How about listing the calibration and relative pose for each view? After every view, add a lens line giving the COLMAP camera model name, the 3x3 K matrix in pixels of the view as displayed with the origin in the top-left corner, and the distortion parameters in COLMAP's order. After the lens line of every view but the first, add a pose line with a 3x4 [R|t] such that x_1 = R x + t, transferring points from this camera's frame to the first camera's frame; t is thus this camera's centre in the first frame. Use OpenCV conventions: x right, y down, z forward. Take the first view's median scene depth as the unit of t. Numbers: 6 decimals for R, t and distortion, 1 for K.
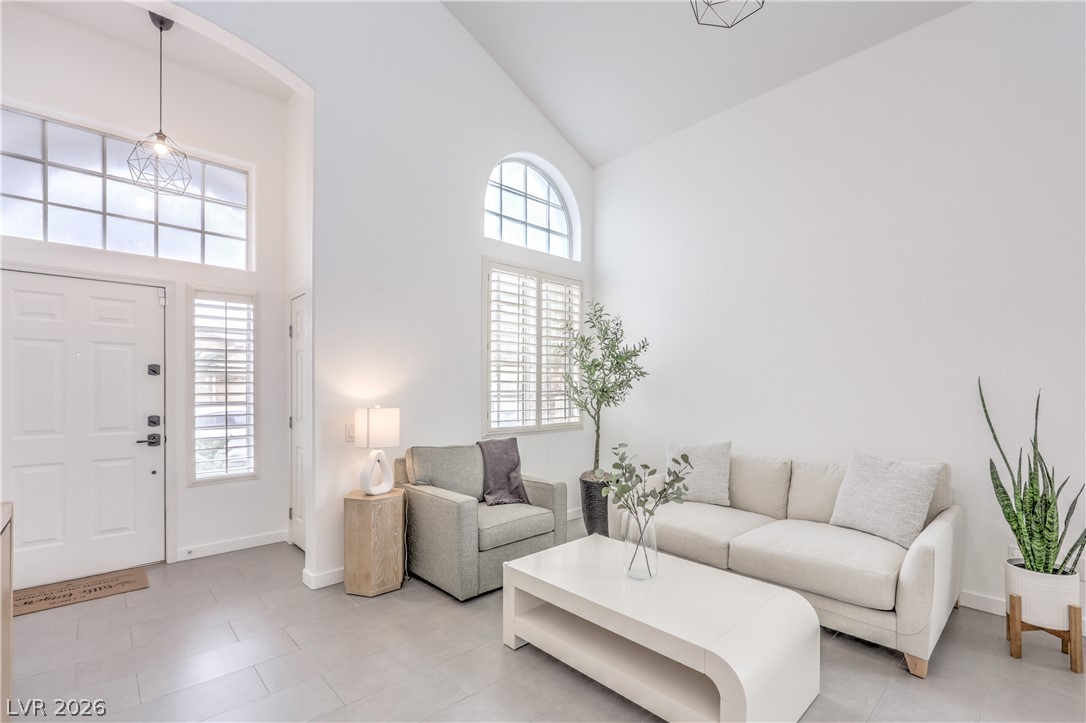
lens RADIAL K [[487.3, 0, 550.6], [0, 487.3, 384.0], [0, 0, 1]] dist [0.011267, -0.000782]
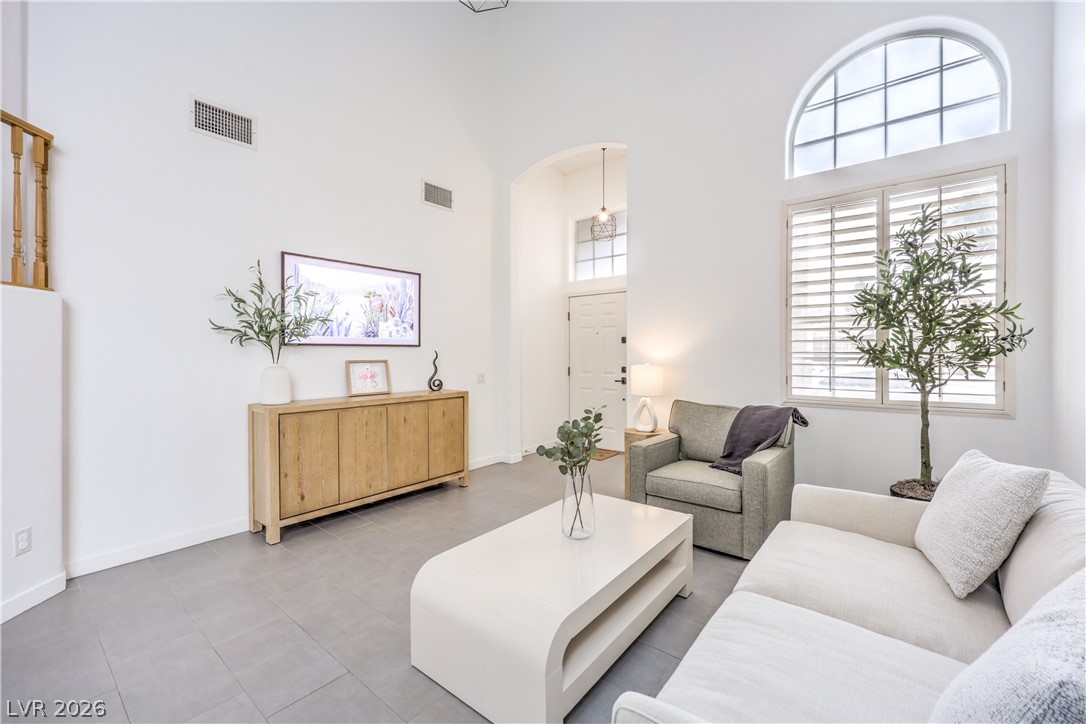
lens RADIAL K [[444.8, 0, 543.5], [0, 444.8, 360.3], [0, 0, 1]] dist [-0.003786, 0.002008]
pose [[0.125656, 0.015384, -0.991955, 0.707879], [0.006687, 0.999844, 0.016353, 0.014117], [0.992051, -0.008688, 0.125534, 0.518834]]
